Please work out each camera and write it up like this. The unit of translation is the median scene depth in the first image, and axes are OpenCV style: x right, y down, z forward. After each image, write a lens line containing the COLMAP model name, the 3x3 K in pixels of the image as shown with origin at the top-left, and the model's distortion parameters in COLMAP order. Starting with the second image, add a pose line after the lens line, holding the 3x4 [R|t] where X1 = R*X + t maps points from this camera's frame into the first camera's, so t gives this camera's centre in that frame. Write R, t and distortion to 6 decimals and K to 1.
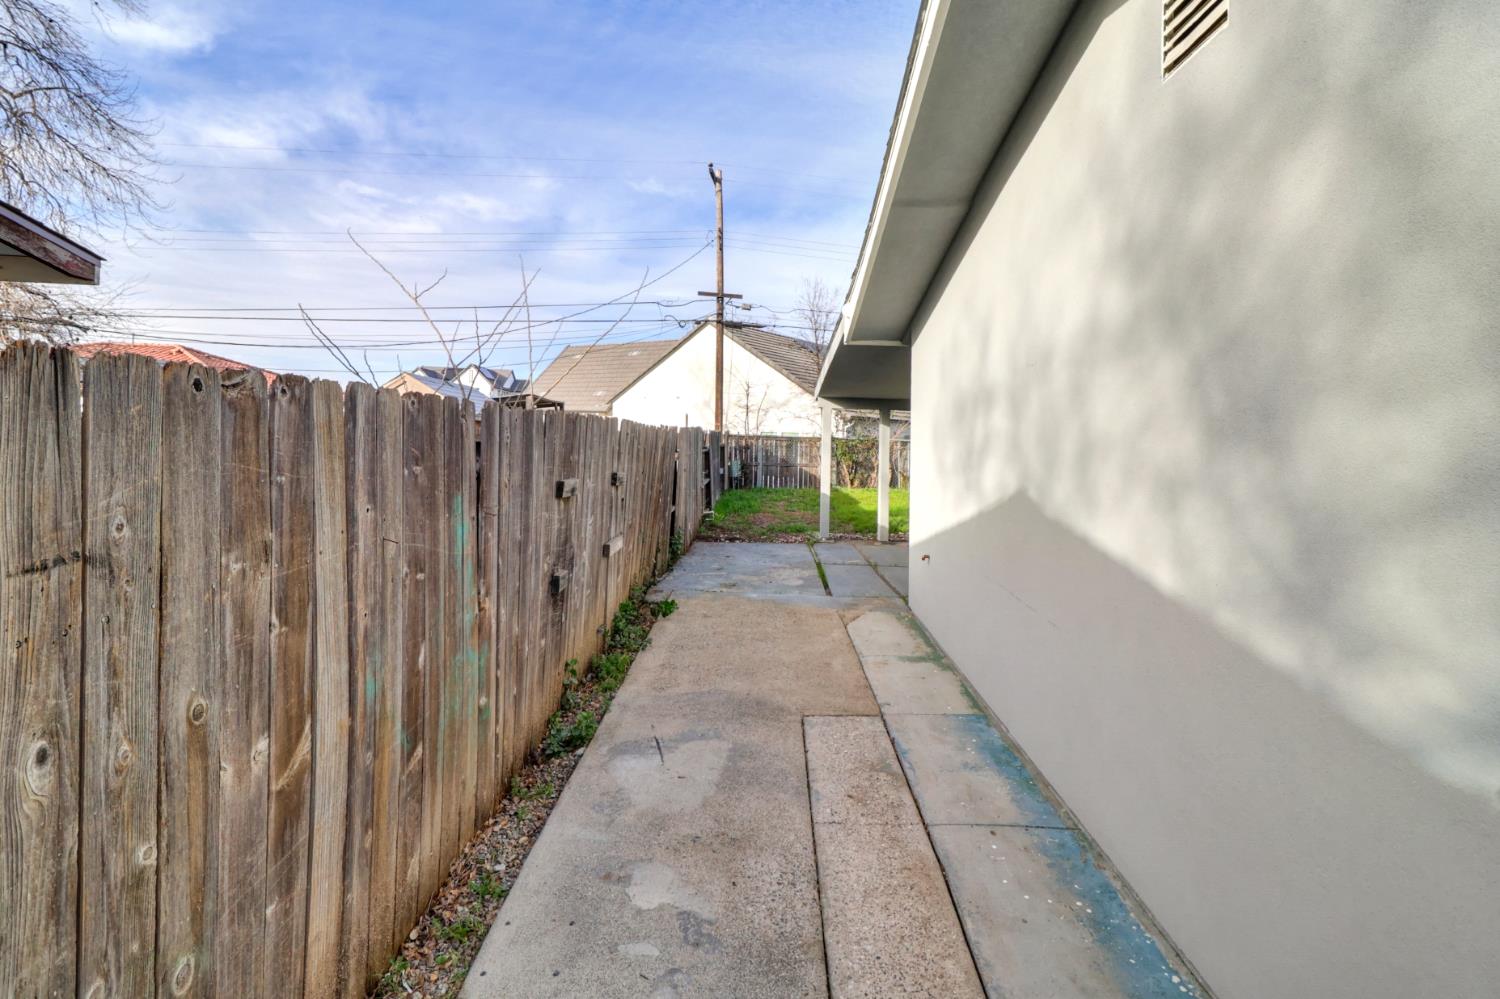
lens RADIAL K [[701.4, 0, 759.4], [0, 701.4, 466.9], [0, 0, 1]] dist [-0.000254, -0.000676]
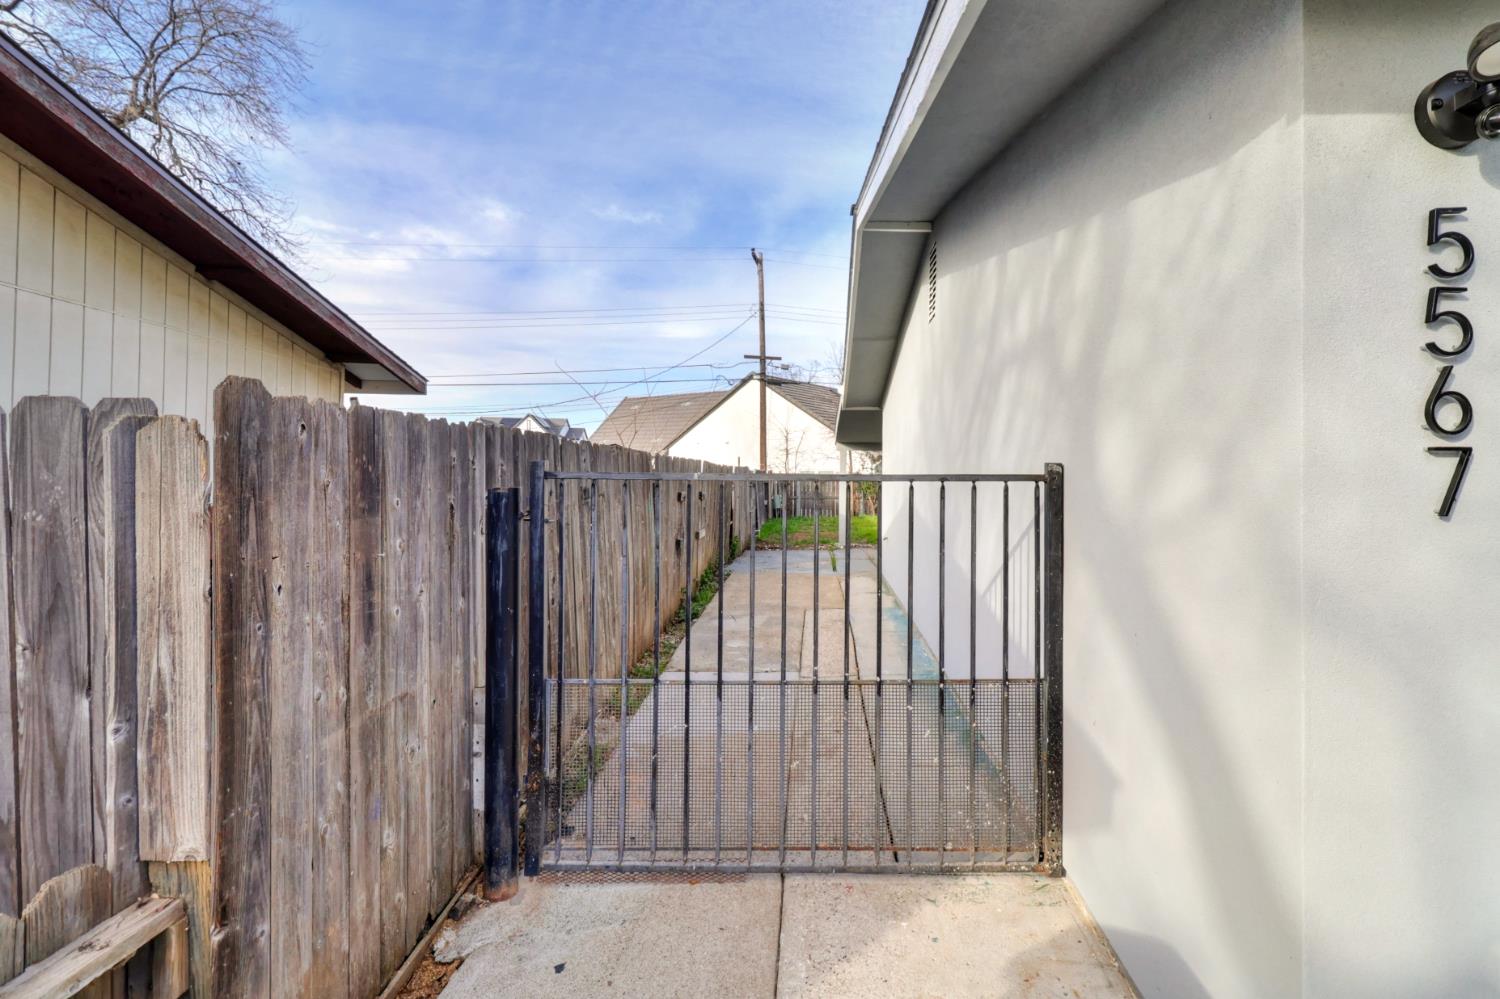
lens RADIAL K [[696.8, 0, 764.6], [0, 696.8, 477.5], [0, 0, 1]] dist [0.002200, -0.000600]
pose [[0.998023, -0.019483, -0.059750, 0.024748], [0.016983, 0.998970, -0.042077, 0.021451], [0.060508, 0.040979, 0.997326, -0.317819]]
